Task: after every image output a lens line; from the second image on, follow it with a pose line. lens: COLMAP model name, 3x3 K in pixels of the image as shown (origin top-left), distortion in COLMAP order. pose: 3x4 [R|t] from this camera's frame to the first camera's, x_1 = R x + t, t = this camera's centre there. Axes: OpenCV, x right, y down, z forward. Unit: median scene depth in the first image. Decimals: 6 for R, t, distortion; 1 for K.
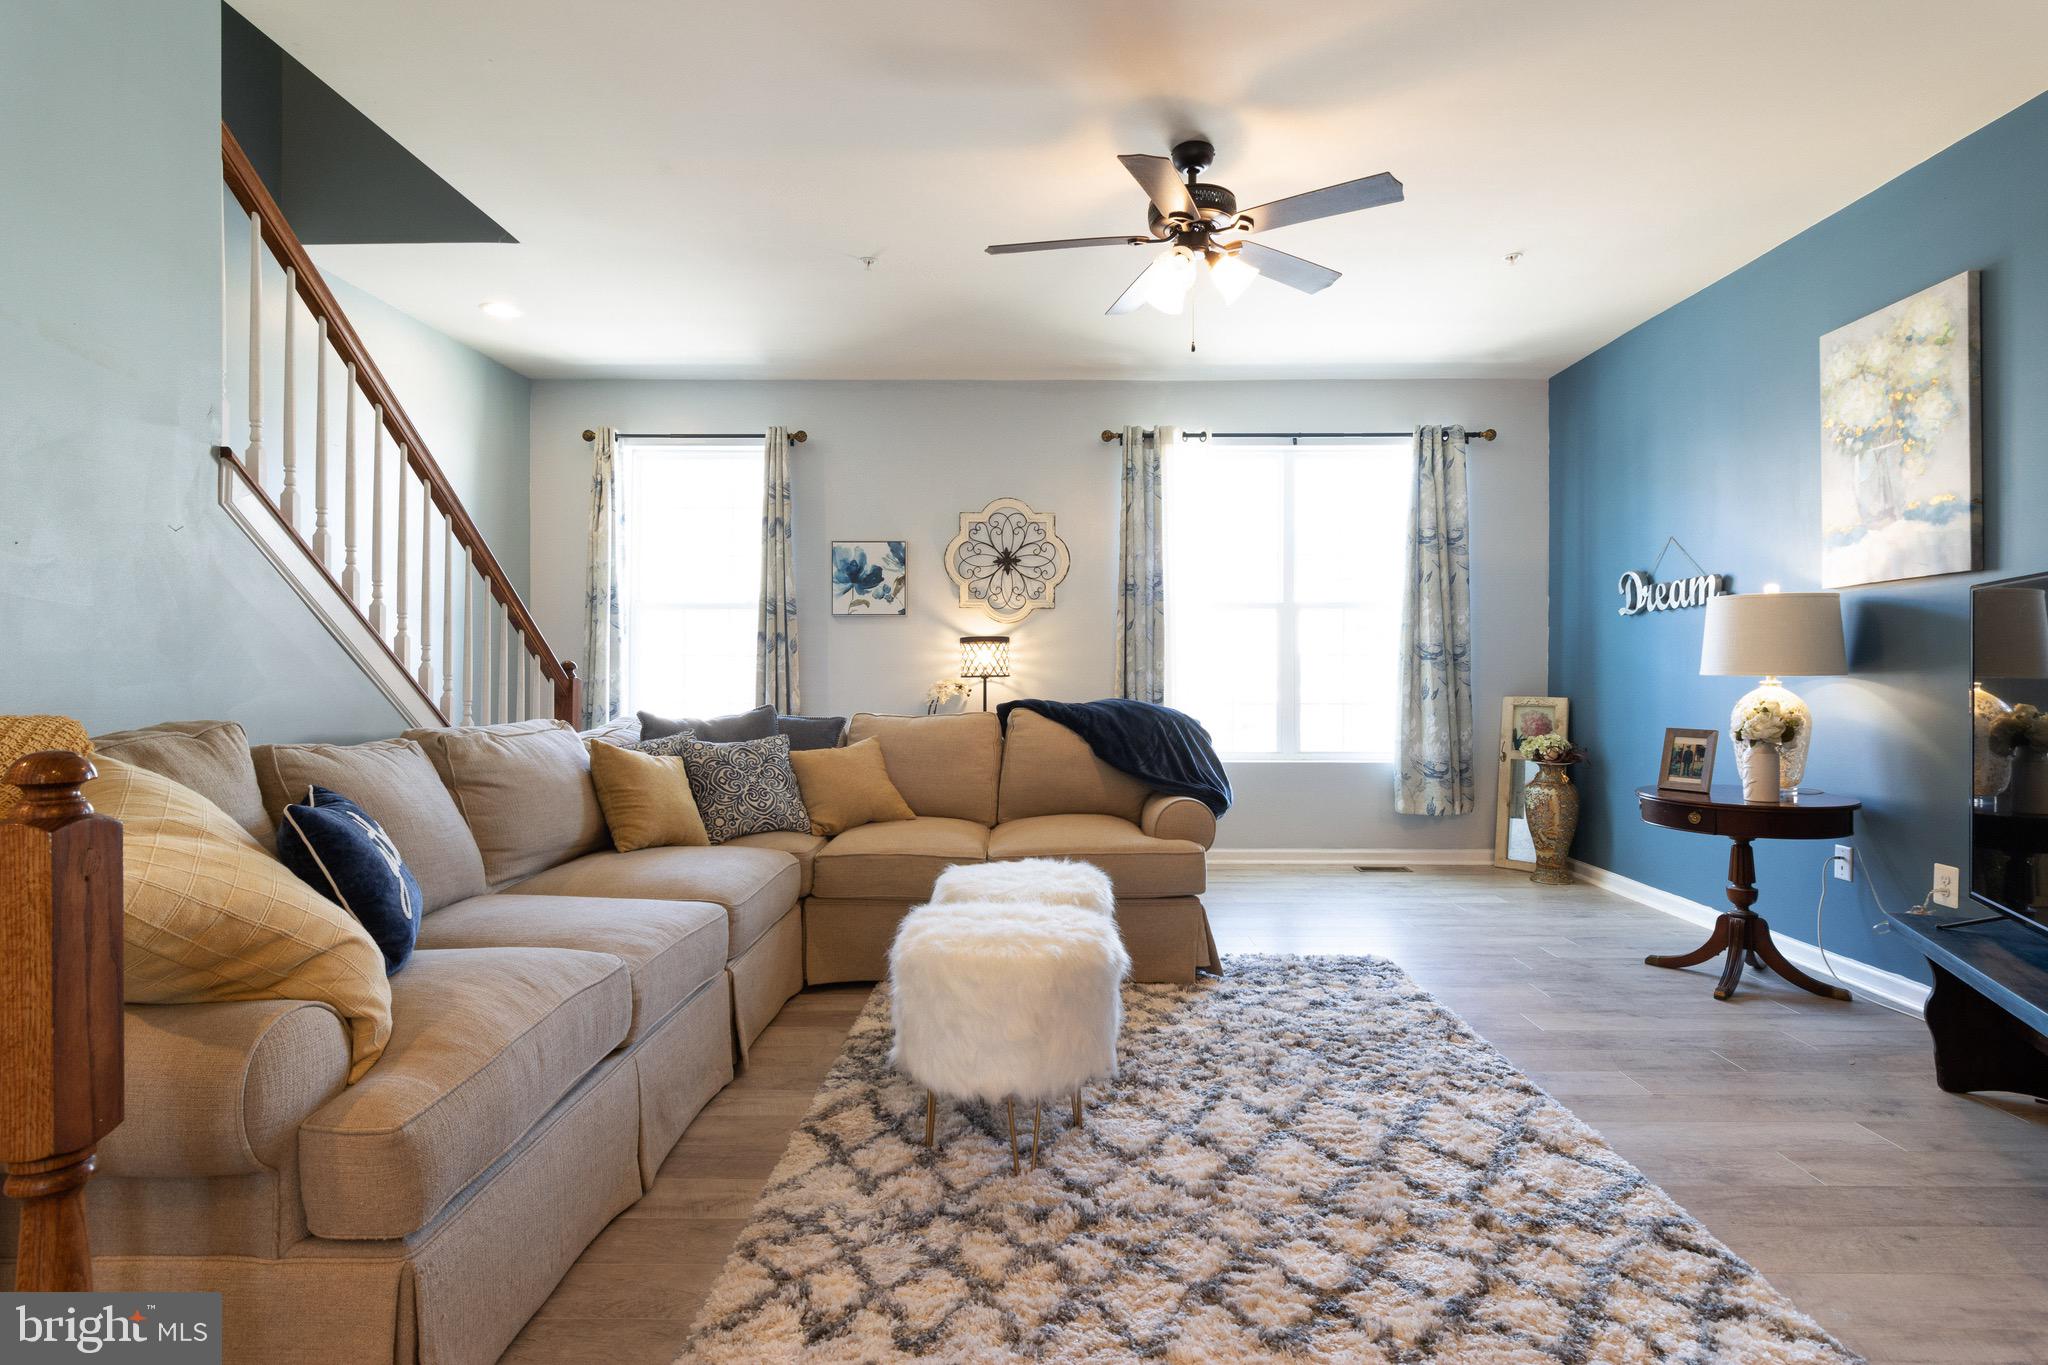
lens RADIAL K [[1044.9, 0, 1030.3], [0, 1044.9, 665.9], [0, 0, 1]] dist [0.001372, -0.000890]
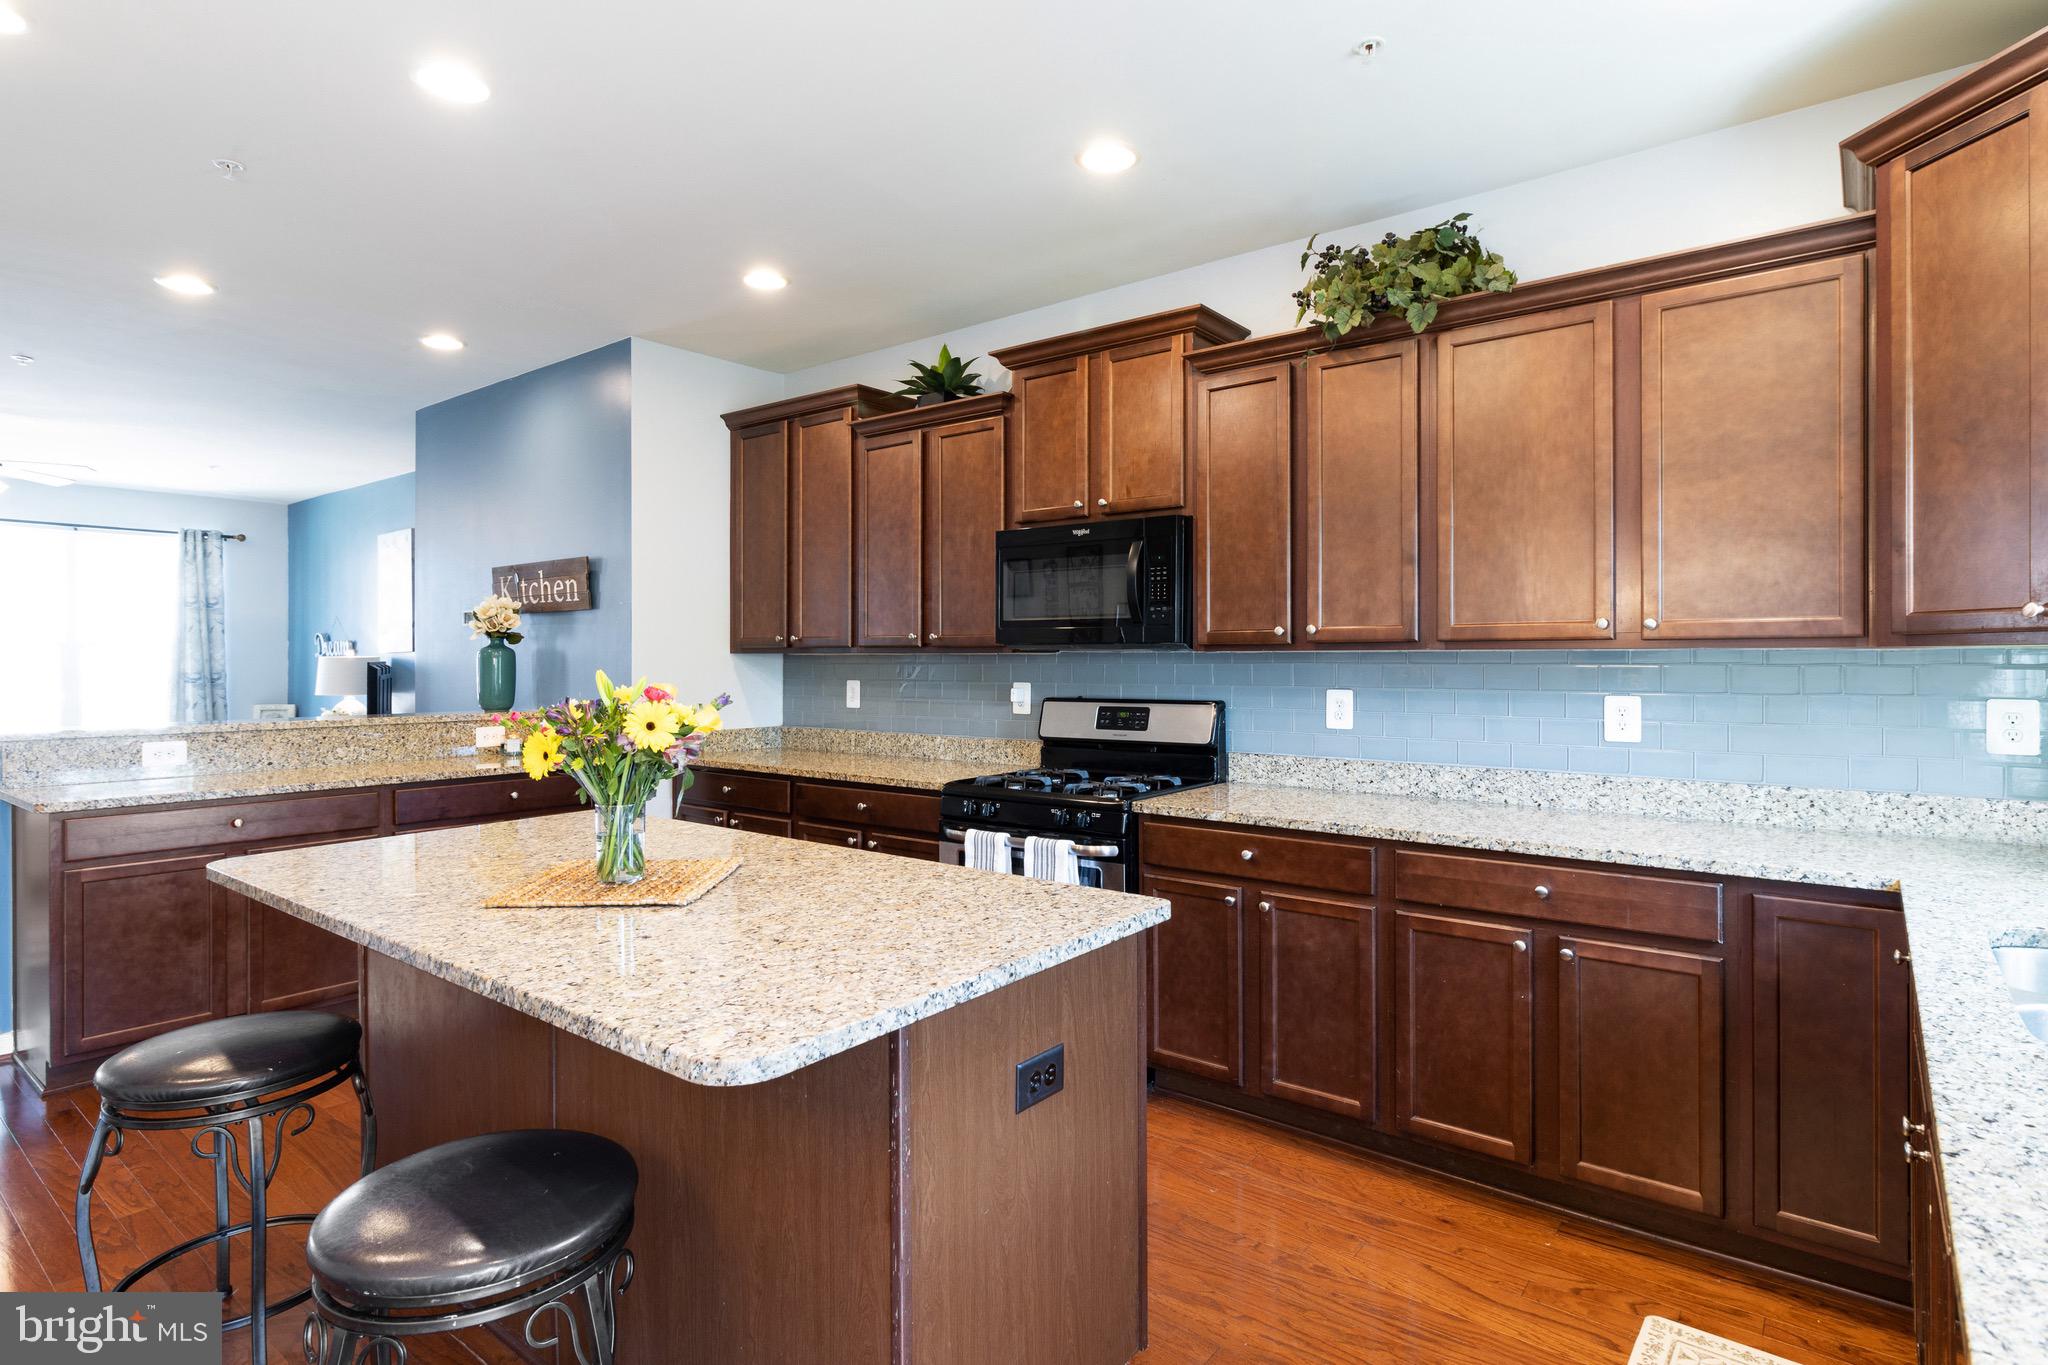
lens RADIAL K [[1044.9, 0, 1030.3], [0, 1044.9, 665.9], [0, 0, 1]] dist [0.001372, -0.000890]
pose [[0.606142, -0.004058, 0.795346, -0.158068], [0.000068, 0.999987, 0.005051, -0.066645], [-0.795356, -0.003007, 0.606135, -1.582624]]
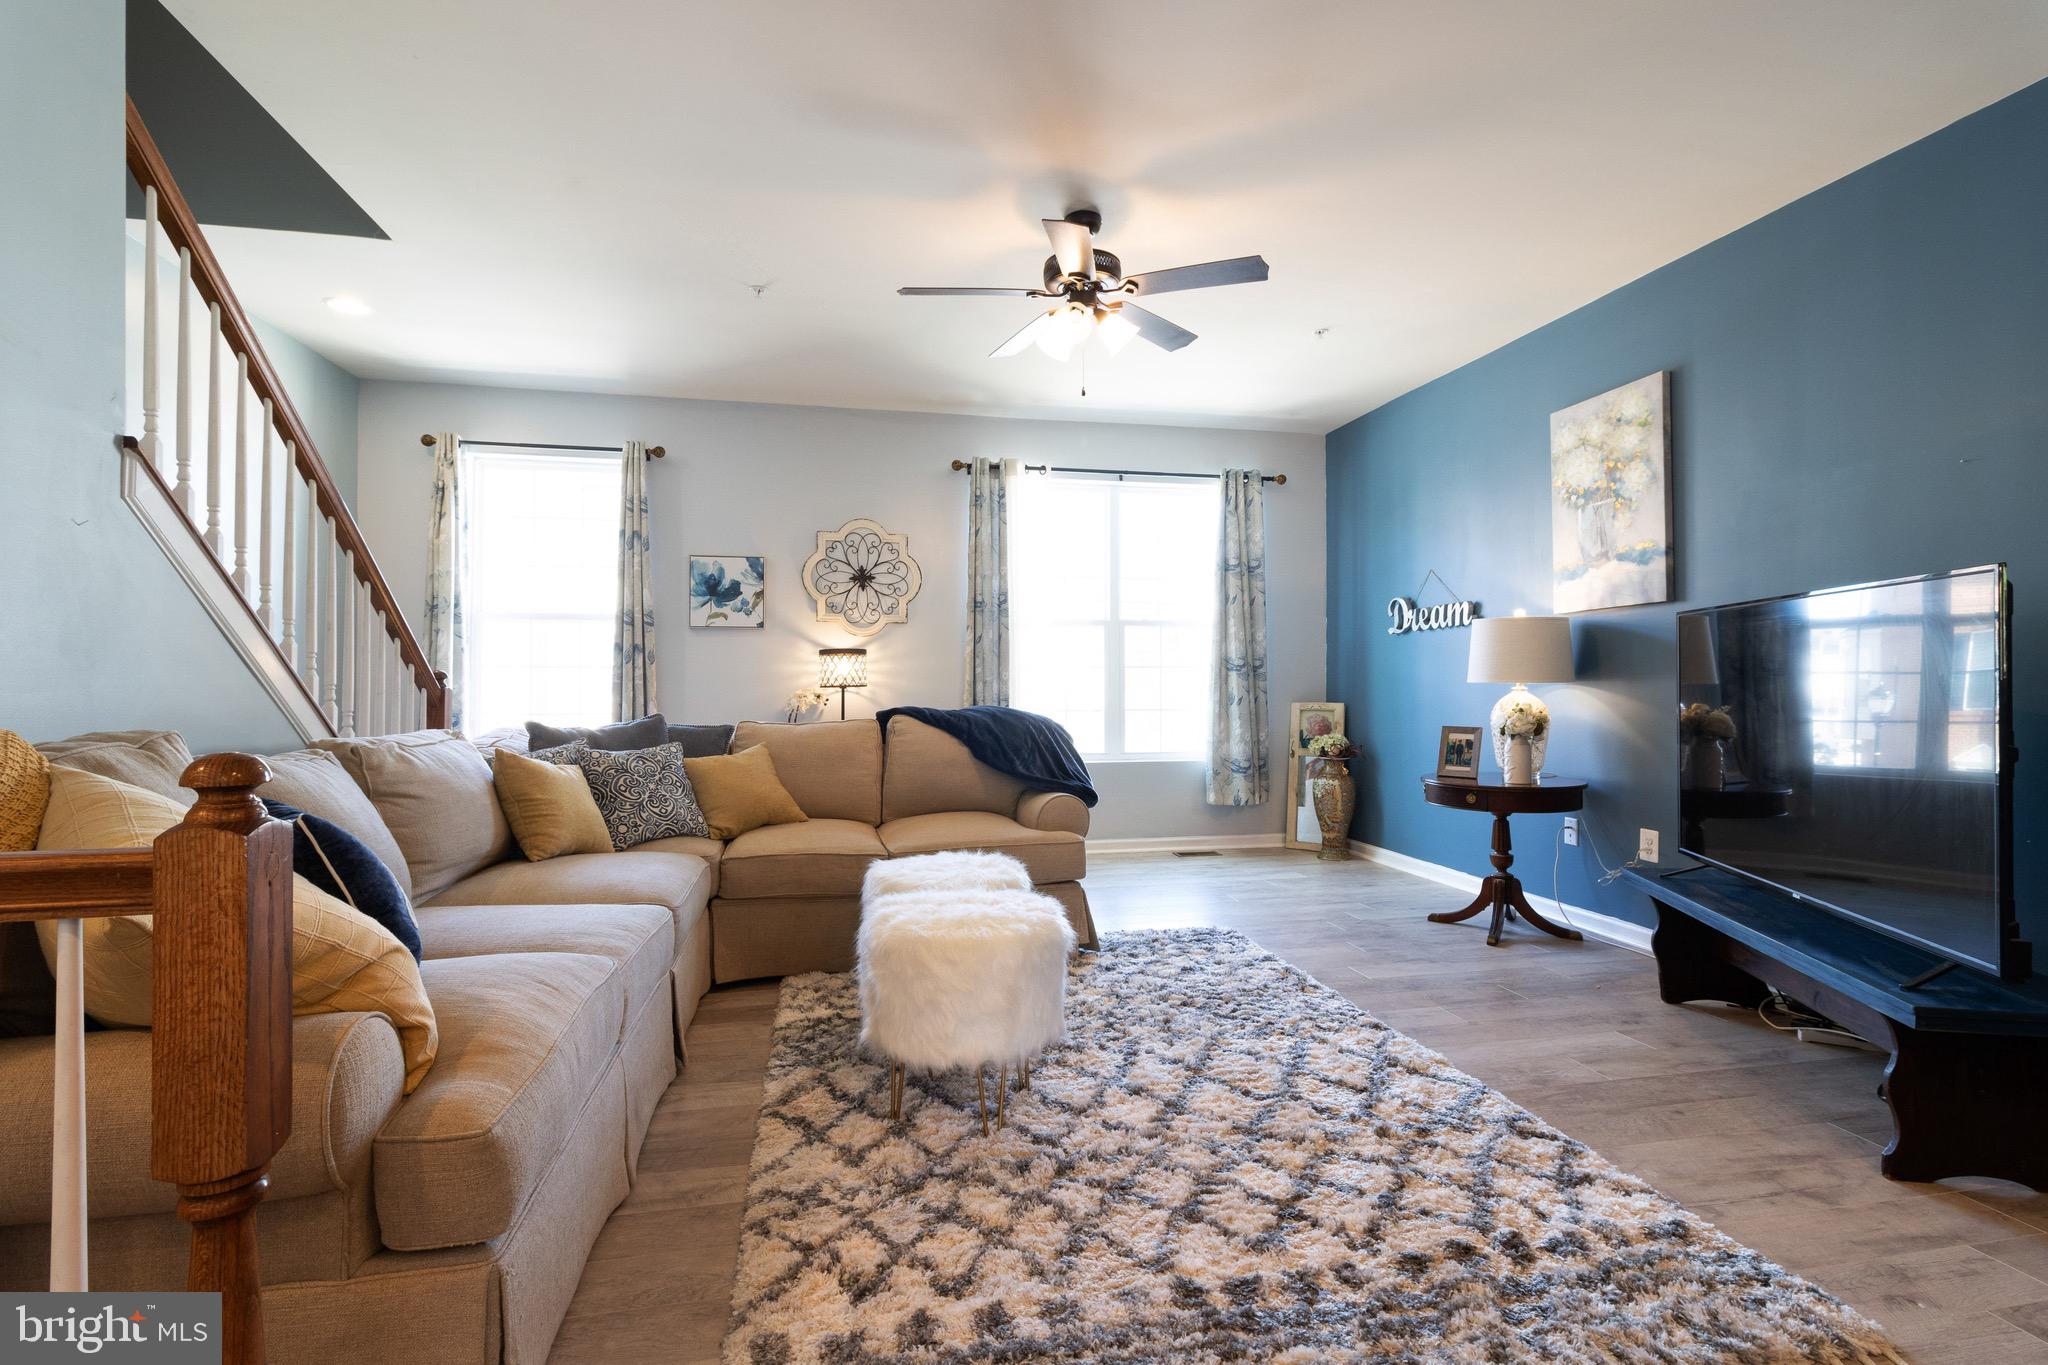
lens RADIAL K [[976.5, 0, 1025.5], [0, 976.5, 667.9], [0, 0, 1]] dist [0.001903, 0.001040]
pose [[0.976695, 0.001747, 0.214625, -0.135179], [0.000697, 0.999936, -0.011312, 0.004733], [-0.214631, 0.011198, 0.976631, -0.012898]]
